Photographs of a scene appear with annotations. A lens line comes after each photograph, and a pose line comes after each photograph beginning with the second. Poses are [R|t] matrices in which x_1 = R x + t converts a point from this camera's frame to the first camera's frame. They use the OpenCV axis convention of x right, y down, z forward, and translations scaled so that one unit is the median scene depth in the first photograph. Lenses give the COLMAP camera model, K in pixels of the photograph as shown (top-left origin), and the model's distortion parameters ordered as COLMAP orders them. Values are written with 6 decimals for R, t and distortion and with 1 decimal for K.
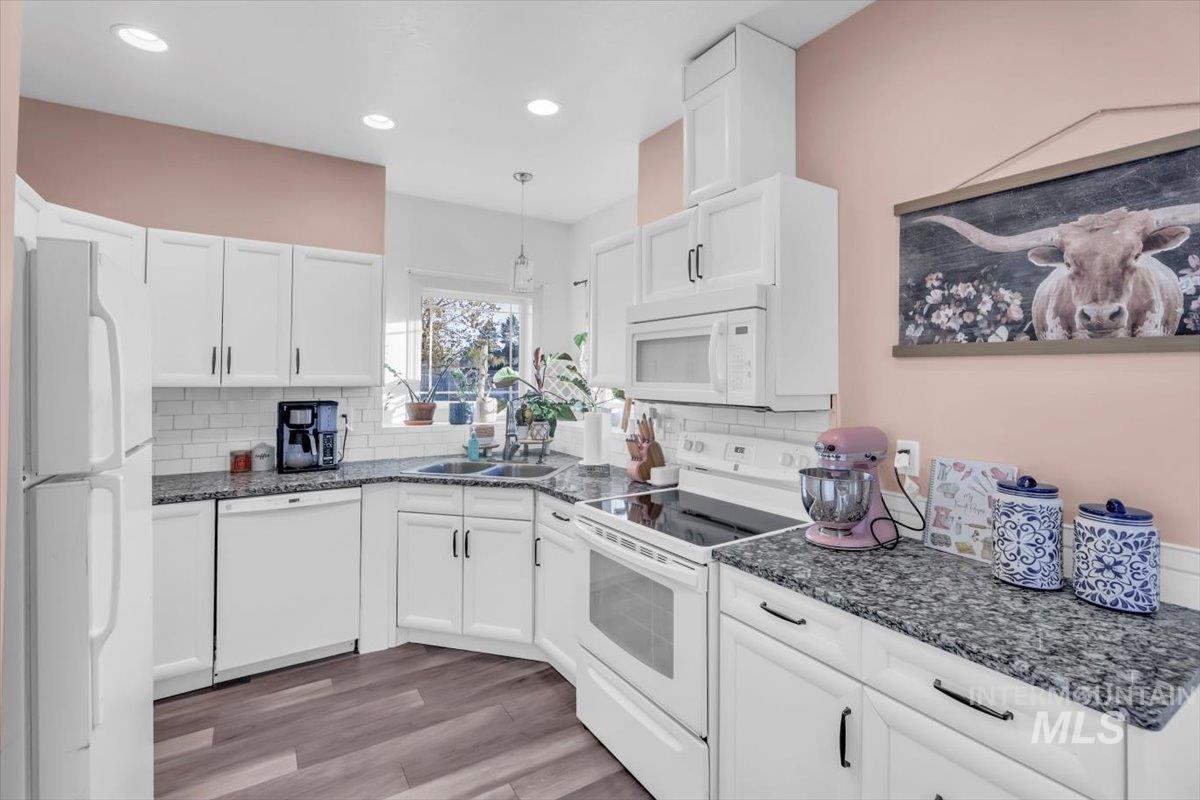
lens RADIAL K [[543.0, 0, 591.8], [0, 543.0, 368.0], [0, 0, 1]] dist [-0.002362, -0.001662]
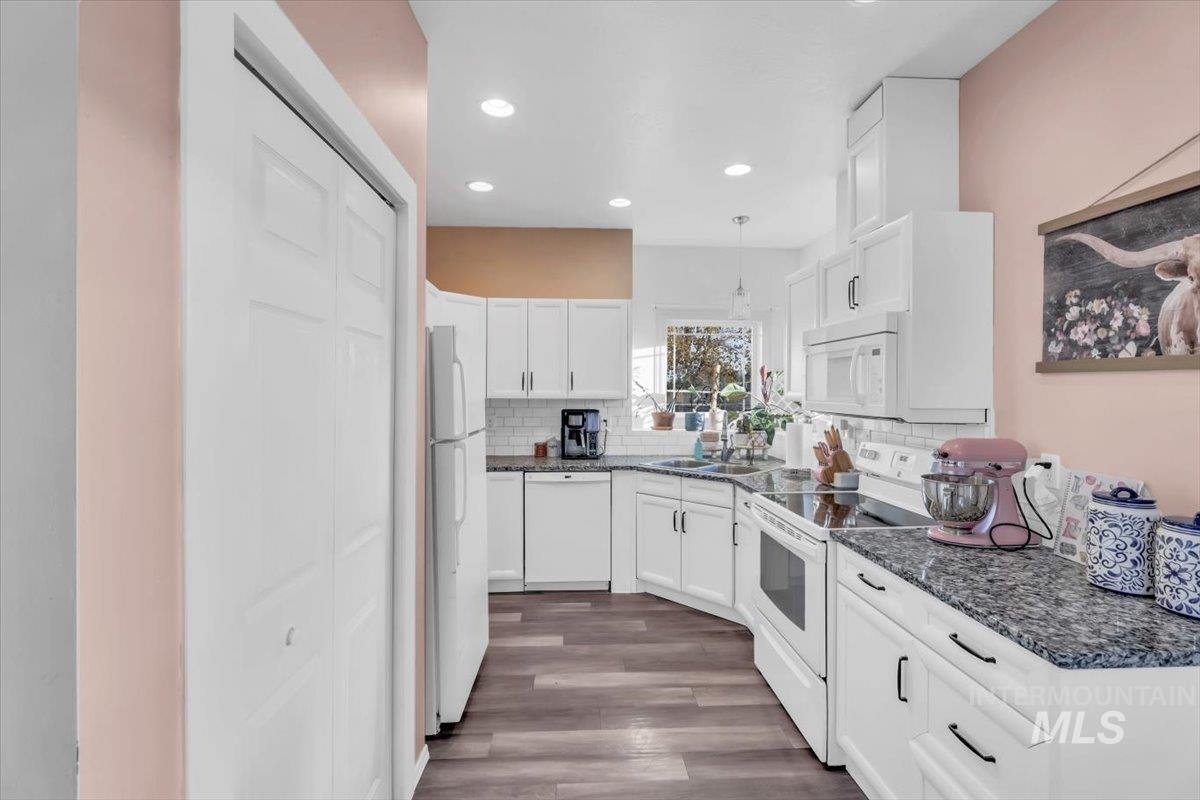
lens RADIAL K [[543.0, 0, 599.8], [0, 543.0, 396.4], [0, 0, 1]] dist [-0.002362, -0.001662]
pose [[0.870364, 0.003514, -0.492396, 0.314244], [0.009178, 0.999685, 0.023359, -0.006705], [0.492323, -0.024850, 0.870058, -0.285907]]
